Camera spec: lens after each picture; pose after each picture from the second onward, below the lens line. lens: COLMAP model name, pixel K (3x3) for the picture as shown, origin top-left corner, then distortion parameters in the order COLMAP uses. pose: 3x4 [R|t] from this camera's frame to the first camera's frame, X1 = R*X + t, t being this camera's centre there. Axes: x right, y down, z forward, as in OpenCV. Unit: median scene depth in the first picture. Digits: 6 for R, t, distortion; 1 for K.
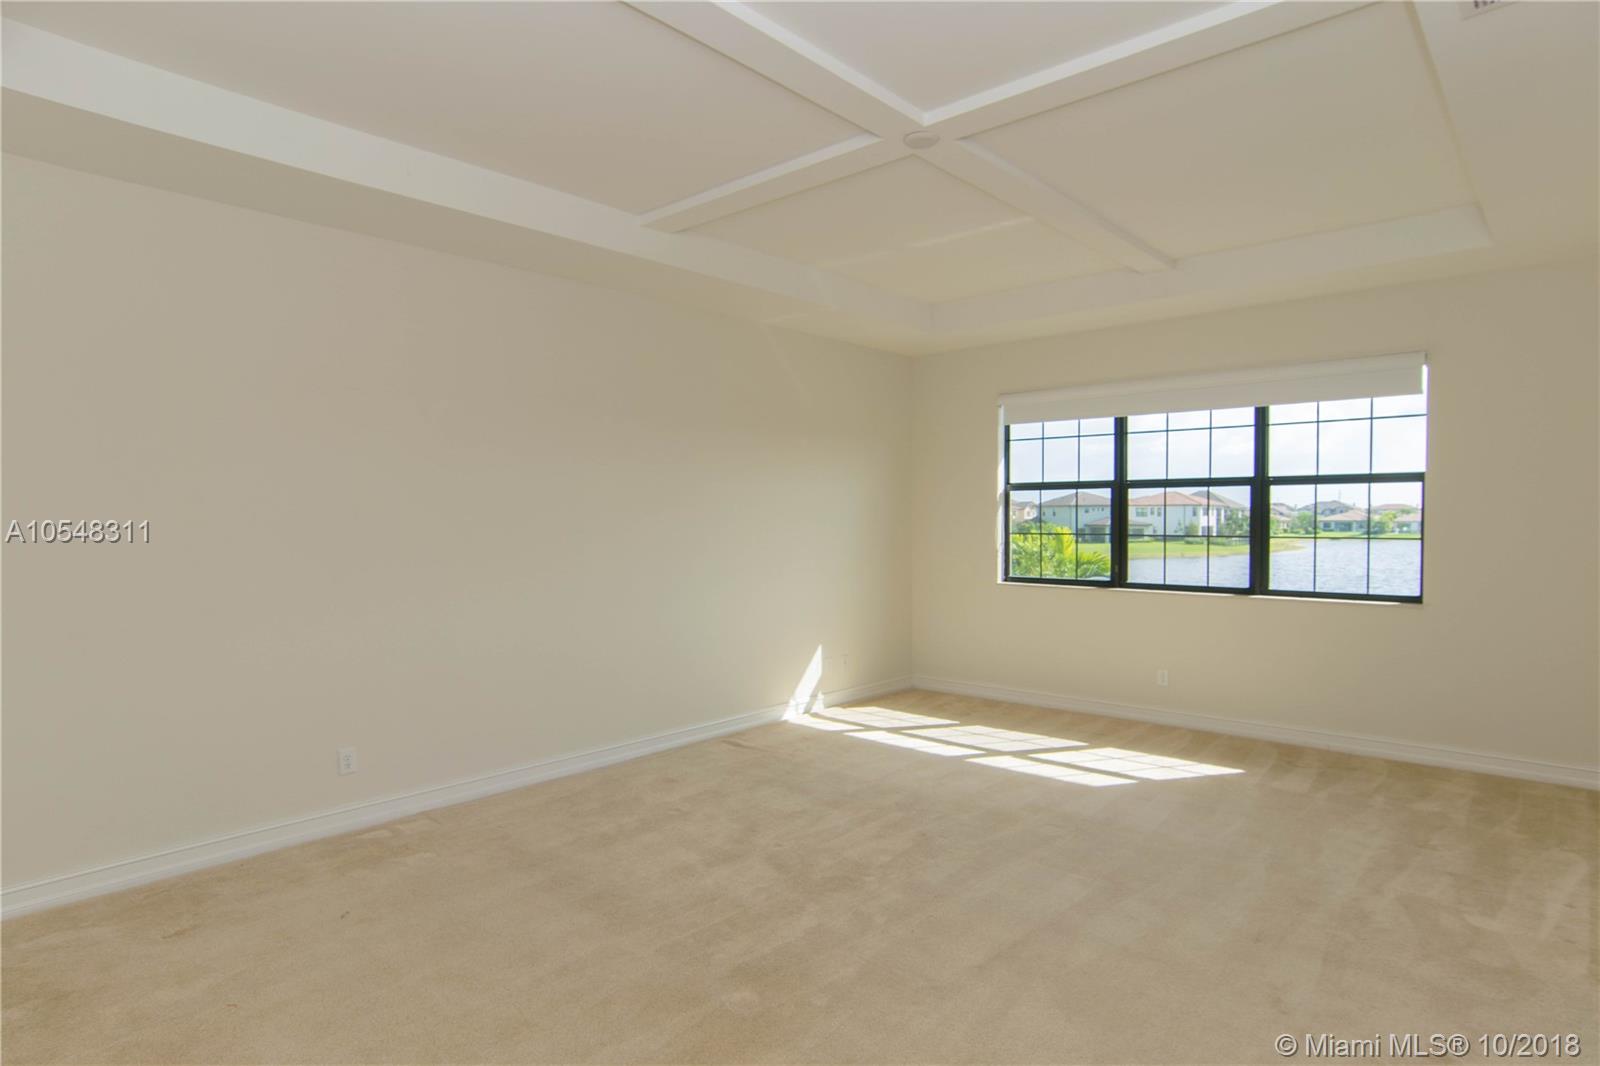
lens RADIAL K [[877.3, 0, 800.0], [0, 877.3, 533.0], [0, 0, 1]] dist [-0.049733, 0.035896]
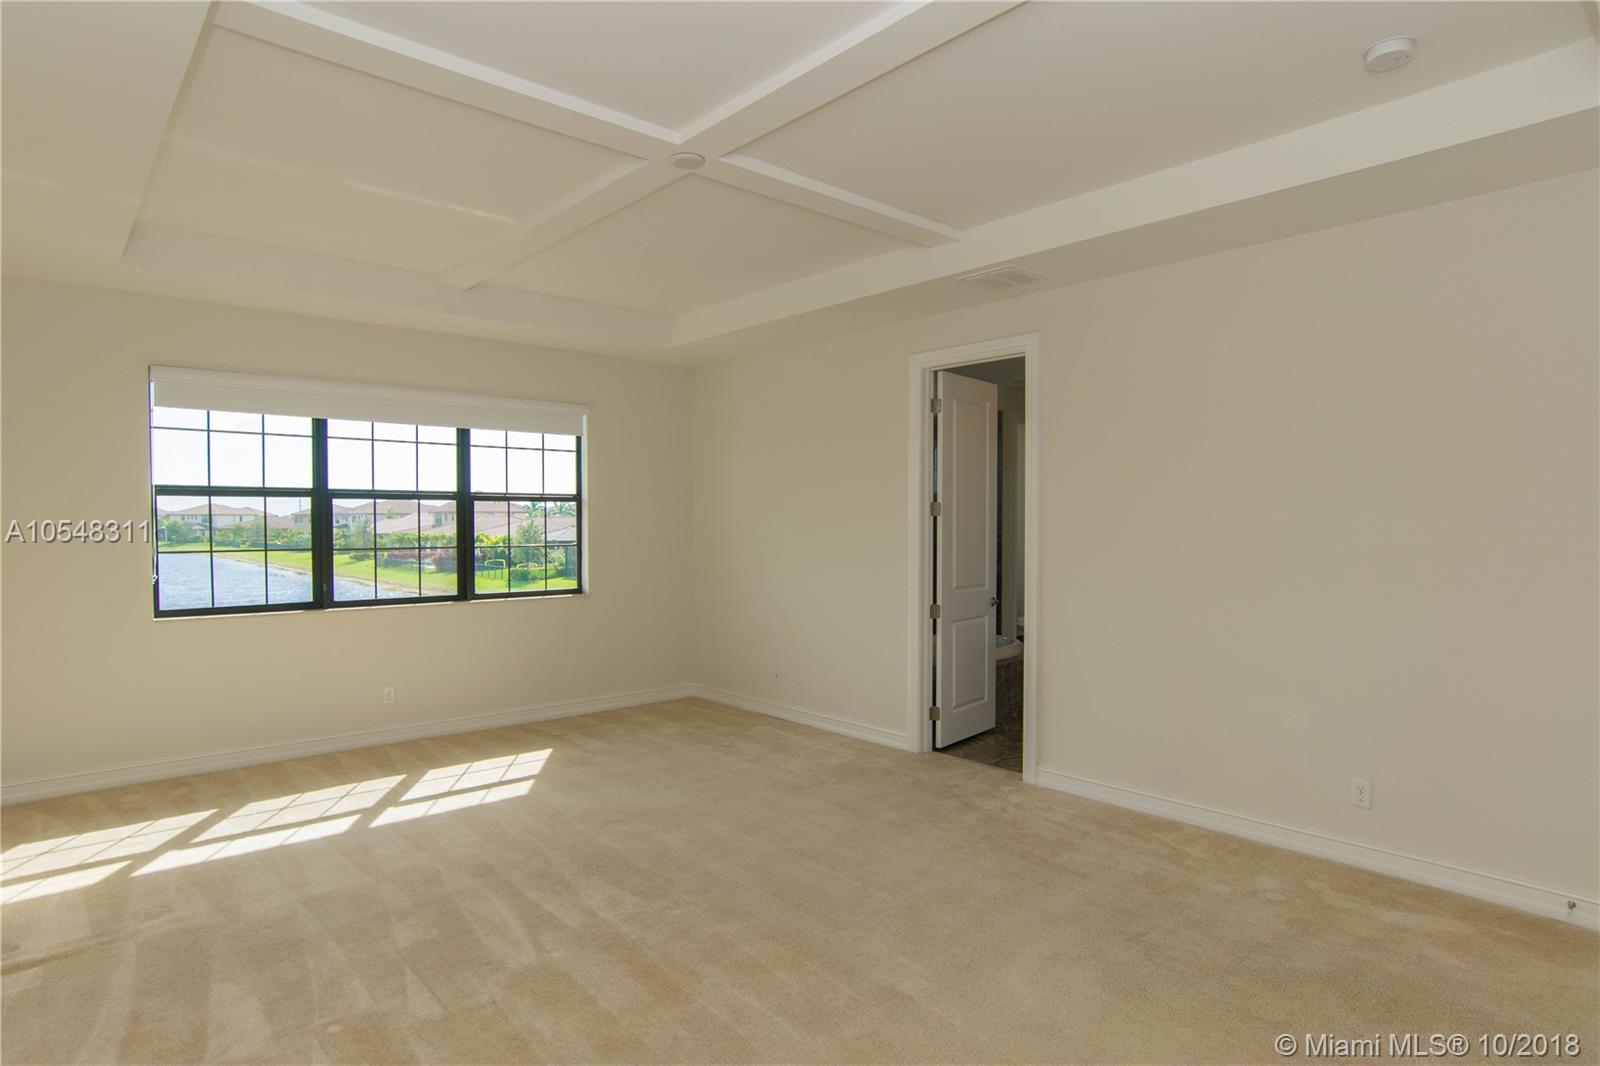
lens RADIAL K [[877.3, 0, 800.0], [0, 877.3, 533.0], [0, 0, 1]] dist [-0.049733, 0.035896]
pose [[0.122305, -0.006176, 0.992473, -0.463358], [0.022044, 0.999751, 0.003505, -0.007436], [-0.992248, 0.021450, 0.122411, 0.407240]]
